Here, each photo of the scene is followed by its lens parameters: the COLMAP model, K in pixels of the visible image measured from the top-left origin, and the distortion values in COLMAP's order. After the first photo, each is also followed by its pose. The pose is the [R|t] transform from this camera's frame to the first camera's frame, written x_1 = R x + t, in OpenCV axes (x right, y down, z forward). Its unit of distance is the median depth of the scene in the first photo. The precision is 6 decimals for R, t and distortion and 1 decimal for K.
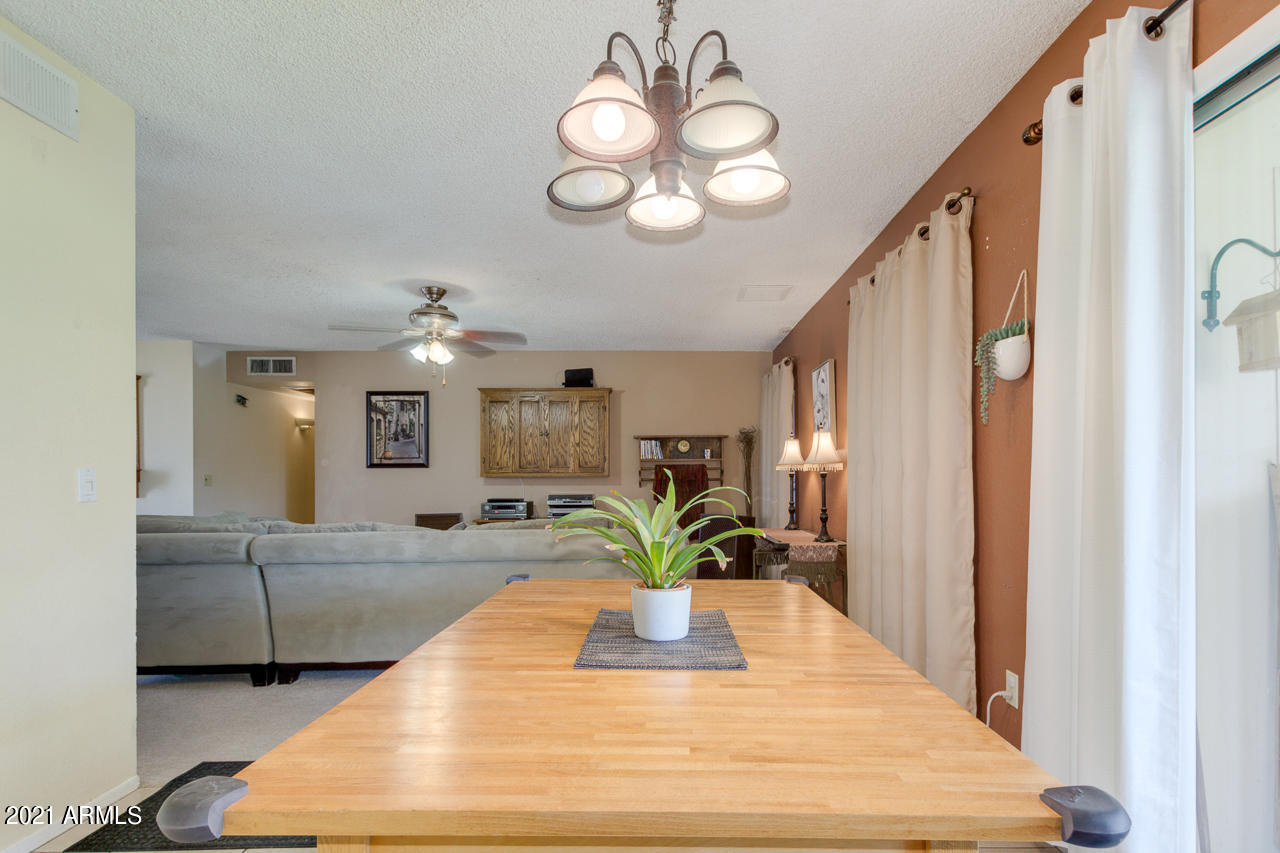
lens RADIAL K [[644.4, 0, 652.9], [0, 644.4, 477.5], [0, 0, 1]] dist [0.022417, -0.007350]
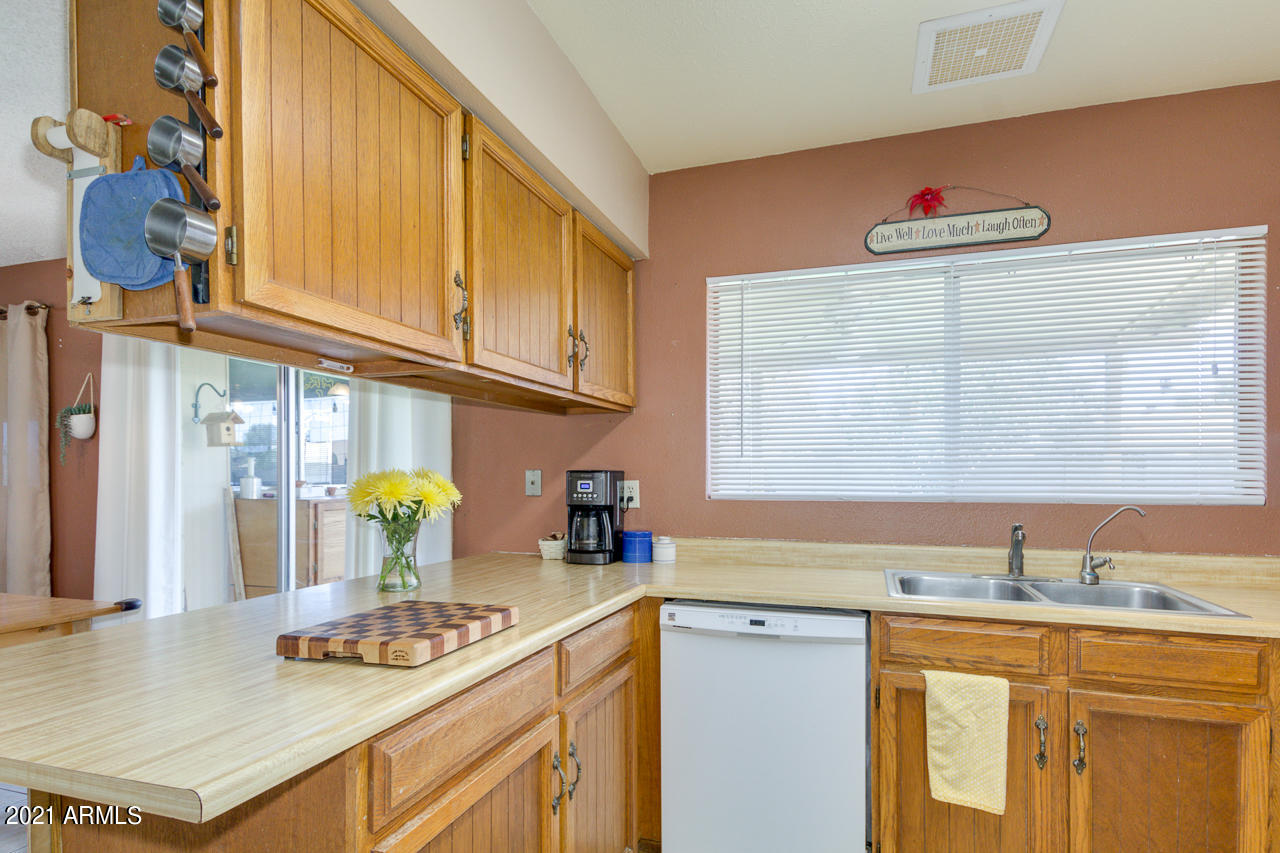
lens RADIAL K [[644.4, 0, 634.2], [0, 644.4, 477.9], [0, 0, 1]] dist [0.022417, -0.007350]
pose [[0.317215, -0.001684, 0.948352, -0.492534], [0.002063, 0.999997, 0.001086, -0.046617], [-0.948351, 0.001612, 0.317218, -0.731541]]
